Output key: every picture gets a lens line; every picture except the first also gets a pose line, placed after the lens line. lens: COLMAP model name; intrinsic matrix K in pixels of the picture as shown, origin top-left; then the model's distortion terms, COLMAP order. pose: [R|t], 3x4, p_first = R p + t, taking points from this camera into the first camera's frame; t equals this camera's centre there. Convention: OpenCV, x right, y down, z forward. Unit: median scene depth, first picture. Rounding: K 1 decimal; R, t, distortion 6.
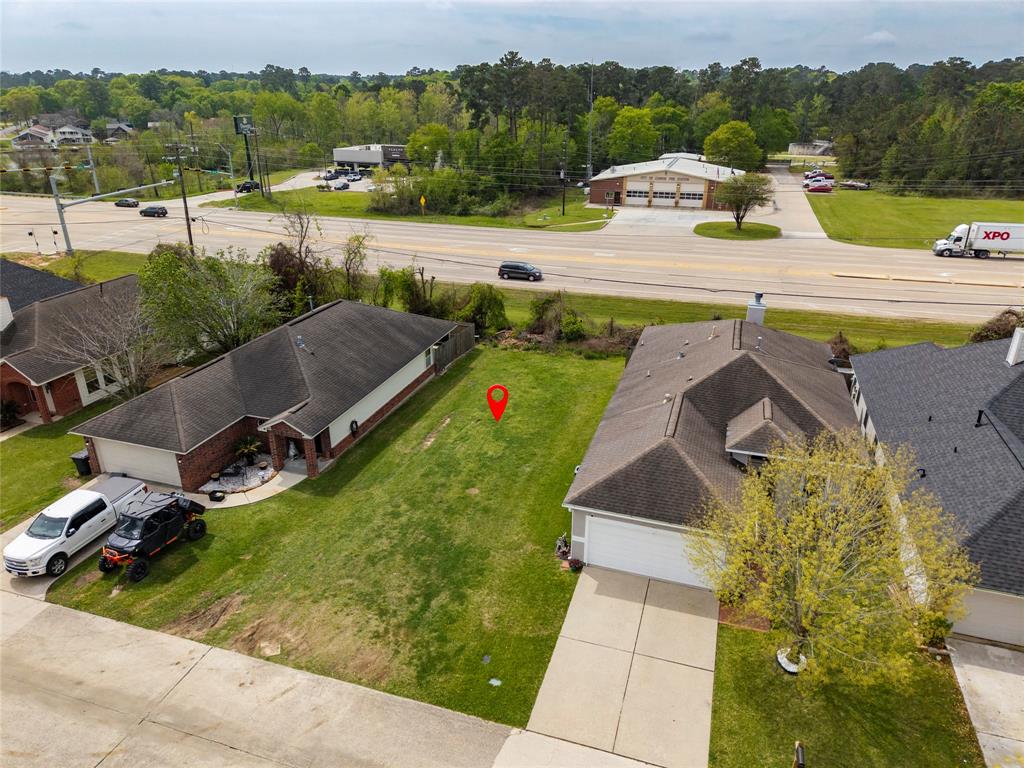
lens RADIAL K [[689.8, 0, 512.0], [0, 689.8, 384.0], [0, 0, 1]] dist [0.013054, -0.007676]
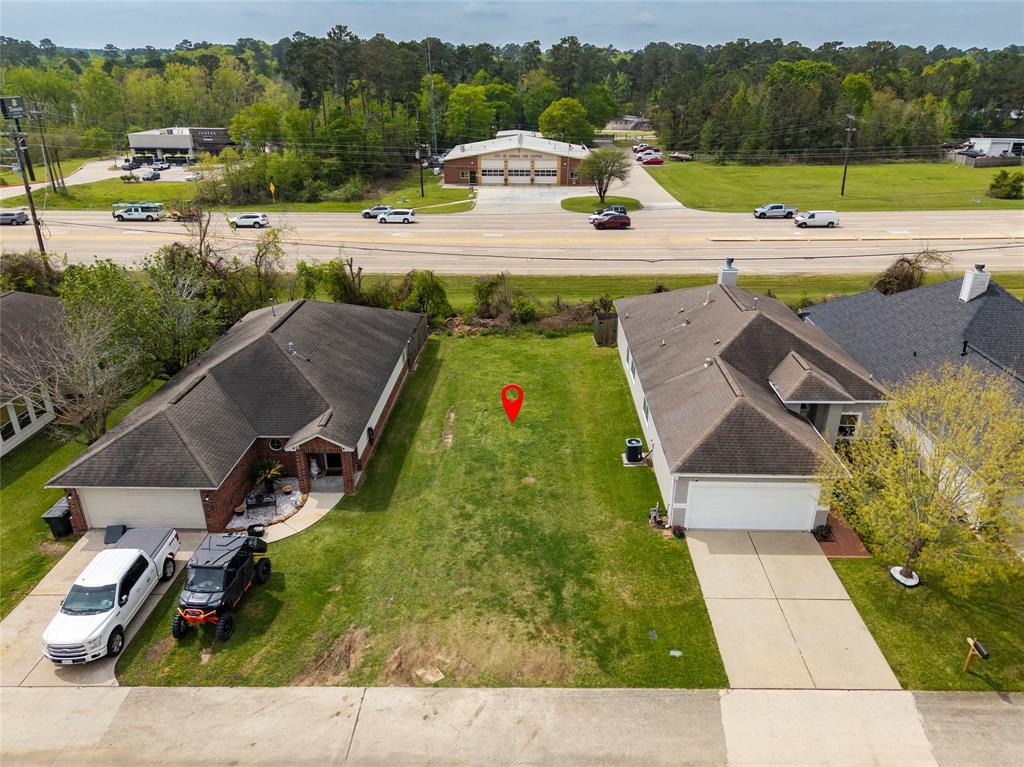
lens RADIAL K [[709.3, 0, 529.1], [0, 709.3, 375.1], [0, 0, 1]] dist [0.019638, -0.016254]
pose [[0.954705, -0.116267, 0.273898, -0.235464], [0.114413, 0.993172, 0.022791, -0.011270], [-0.274677, 0.009578, 0.961489, 0.025574]]
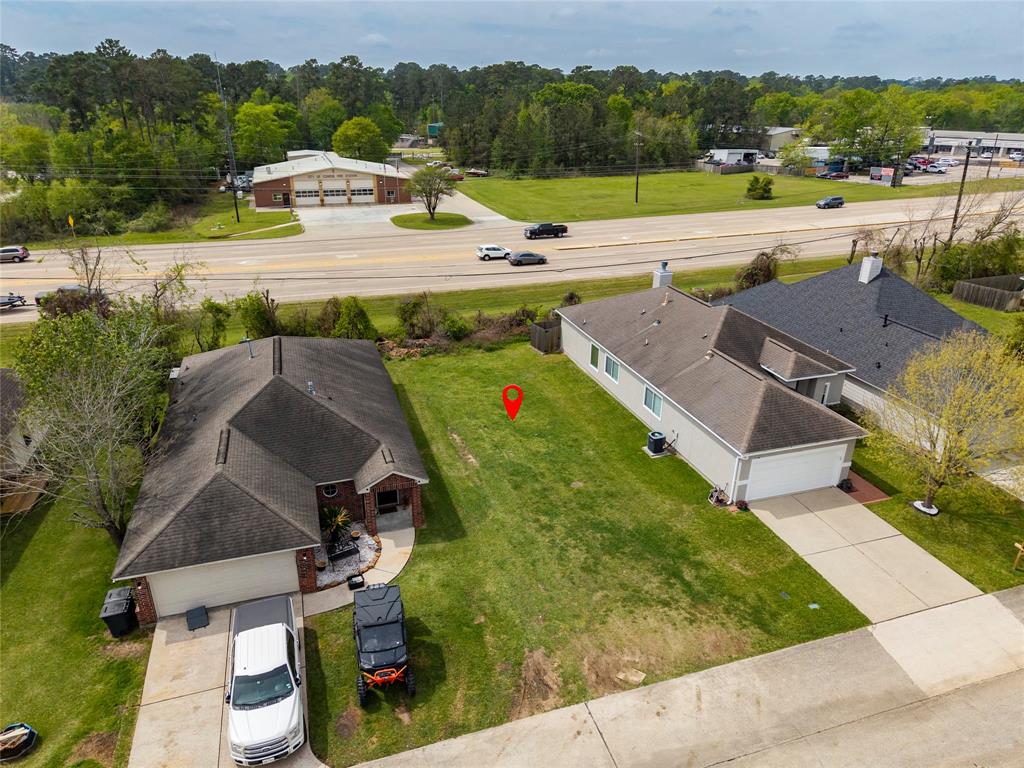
lens RADIAL K [[689.8, 0, 512.0], [0, 689.8, 384.0], [0, 0, 1]] dist [0.013054, -0.007676]
pose [[0.810596, -0.224609, 0.540819, -0.491757], [0.221451, 0.972511, 0.071980, -0.063538], [-0.542120, 0.061418, 0.838054, 0.140184]]
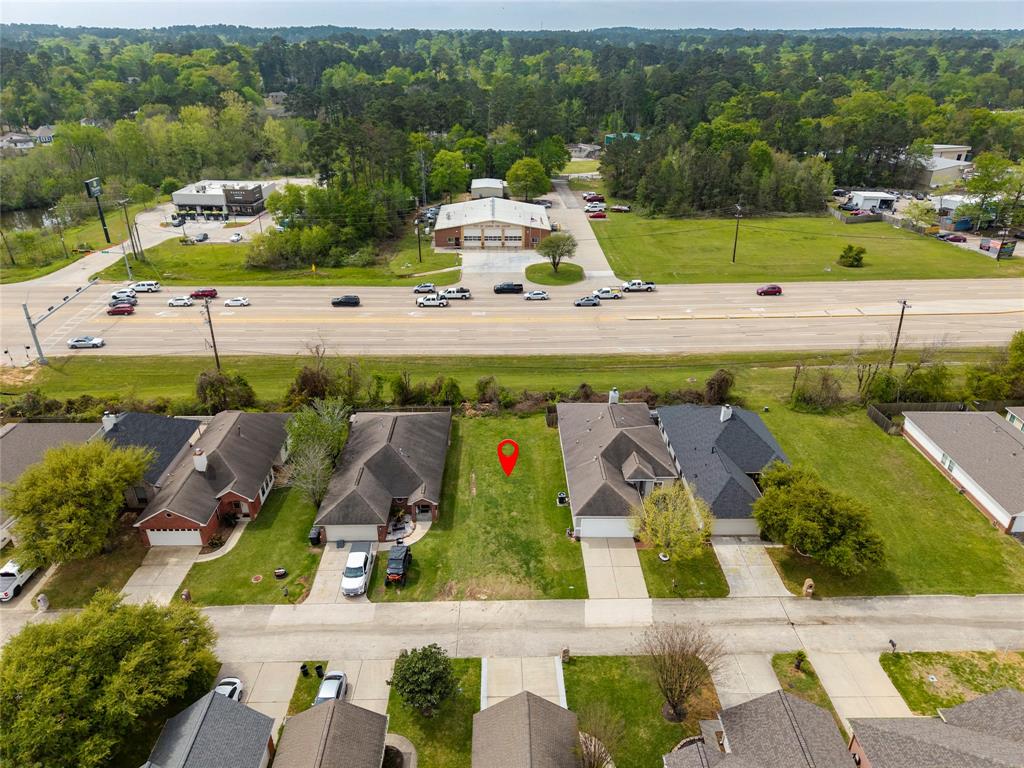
lens RADIAL K [[691.0, 0, 512.0], [0, 691.0, 384.0], [0, 0, 1]] dist [0.043475, -0.042314]
pose [[0.946016, -0.144775, 0.289989, -0.471926], [0.123642, 0.988235, 0.090018, -0.329150], [-0.299610, -0.049304, 0.952787, -0.774429]]
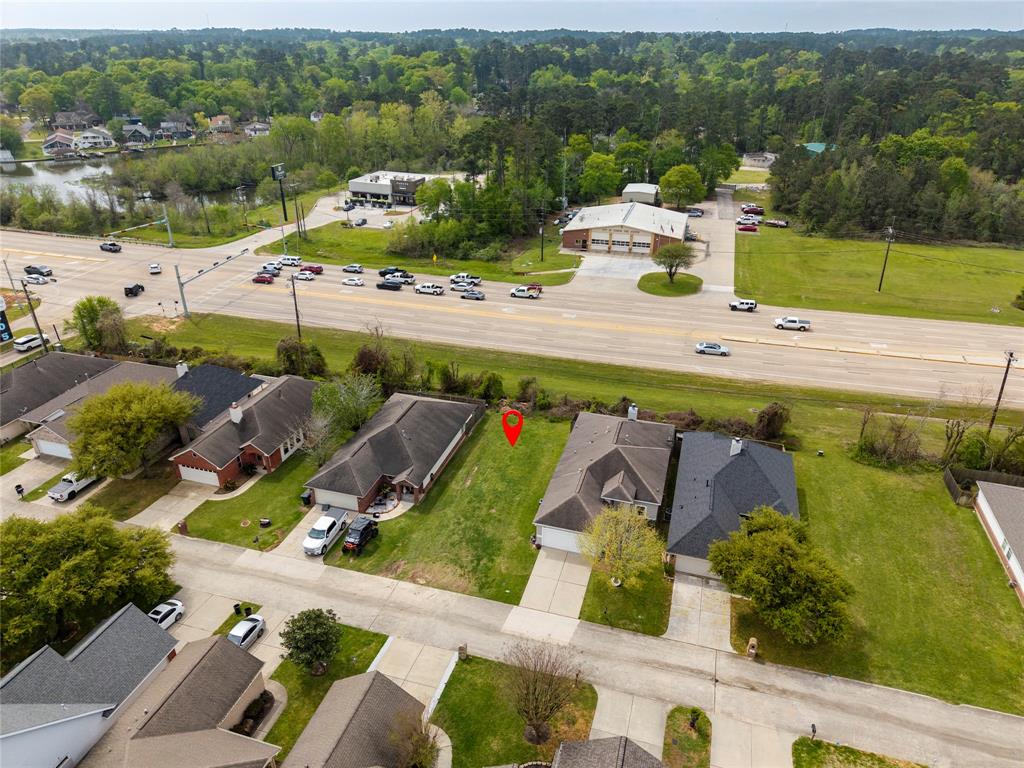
lens RADIAL K [[691.0, 0, 512.0], [0, 691.0, 384.0], [0, 0, 1]] dist [0.043475, -0.042314]
pose [[0.999761, -0.009058, 0.019913, -0.027011], [0.007673, 0.997618, 0.068546, -0.293819], [-0.020487, -0.068377, 0.997449, -0.859028]]
